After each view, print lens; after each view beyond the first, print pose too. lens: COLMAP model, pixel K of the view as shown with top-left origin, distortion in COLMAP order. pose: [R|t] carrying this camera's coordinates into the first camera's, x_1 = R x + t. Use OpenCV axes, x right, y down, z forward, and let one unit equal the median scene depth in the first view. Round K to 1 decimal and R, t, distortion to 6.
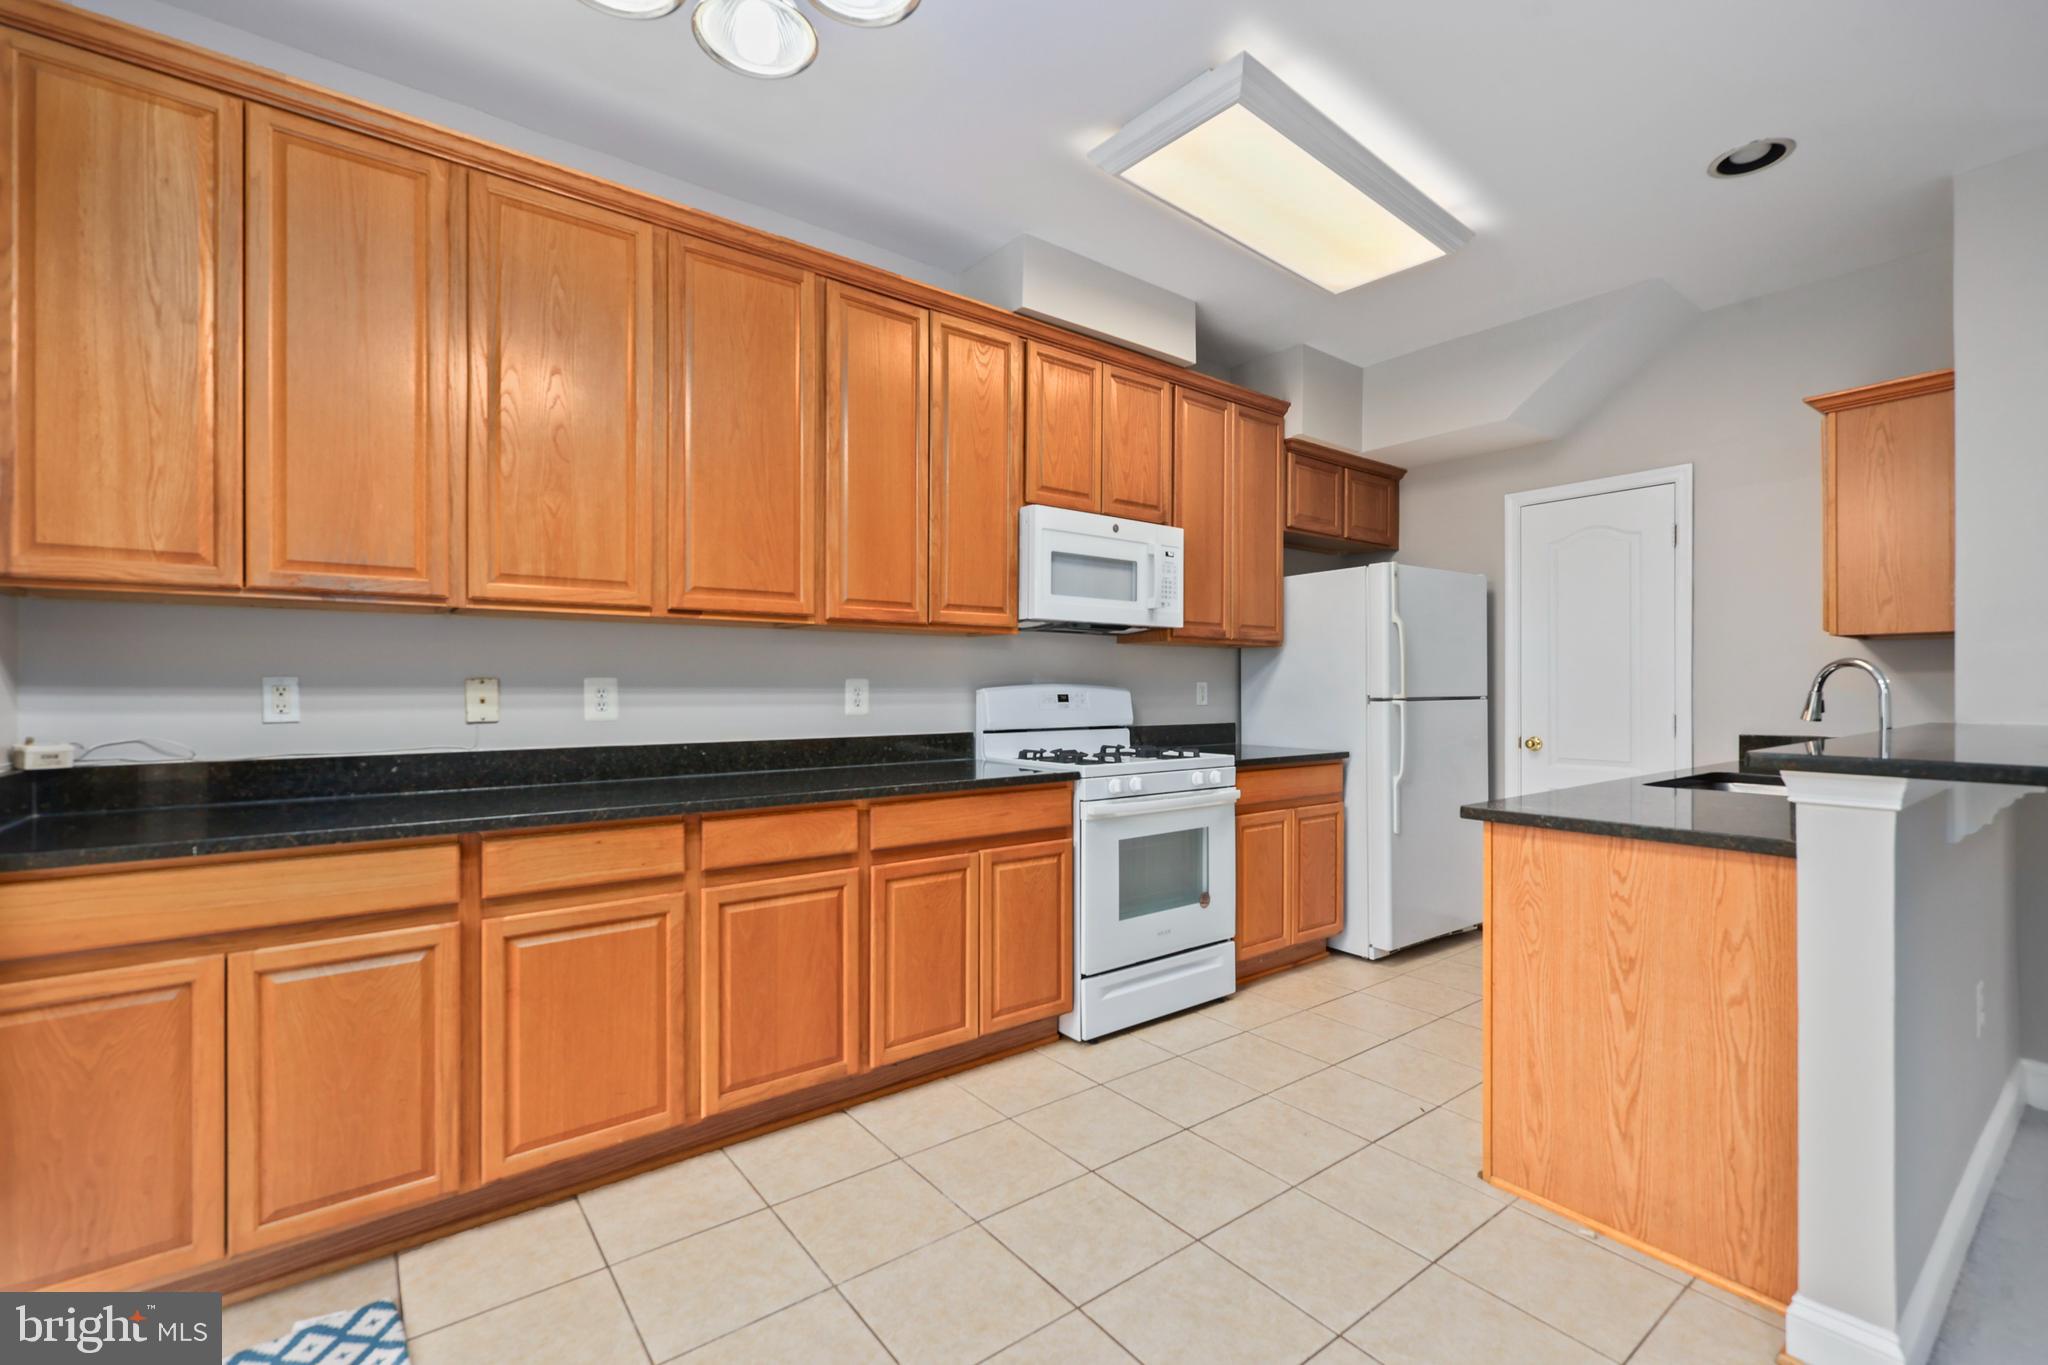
lens RADIAL K [[884.0, 0, 1024.0], [0, 884.0, 682.5], [0, 0, 1]] dist [0.002448, 0.000169]
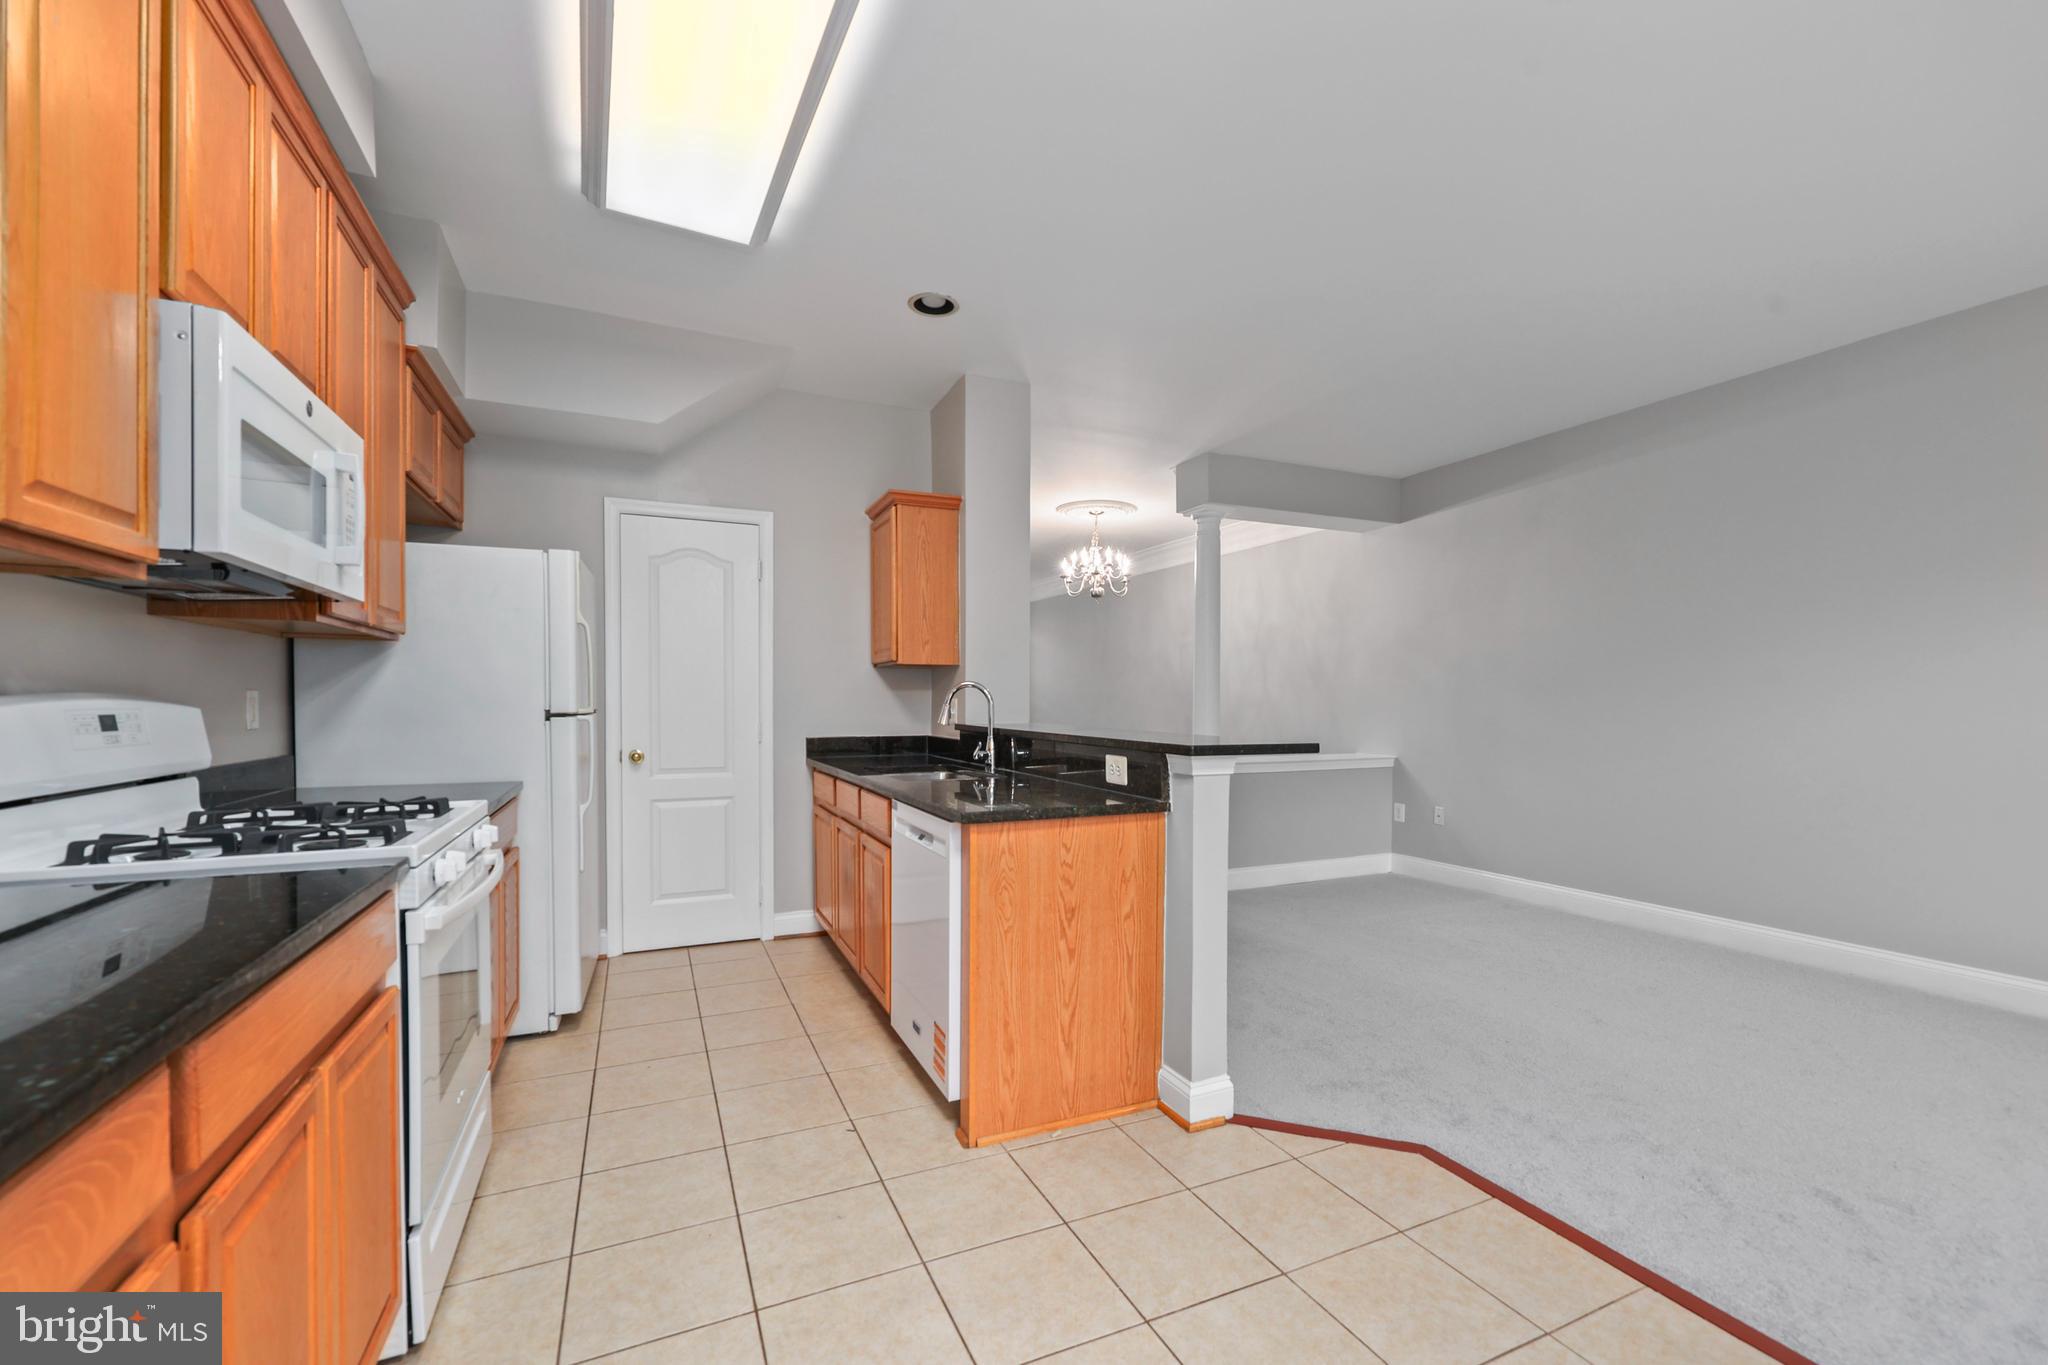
lens RADIAL K [[844.7, 0, 1031.9], [0, 844.7, 707.8], [0, 0, 1]] dist [0.000608, -0.000007]
pose [[0.215580, -0.008996, 0.976445, -0.414752], [-0.009163, 0.999895, 0.011235, -0.000093], [-0.976443, -0.011369, 0.215475, 0.597111]]
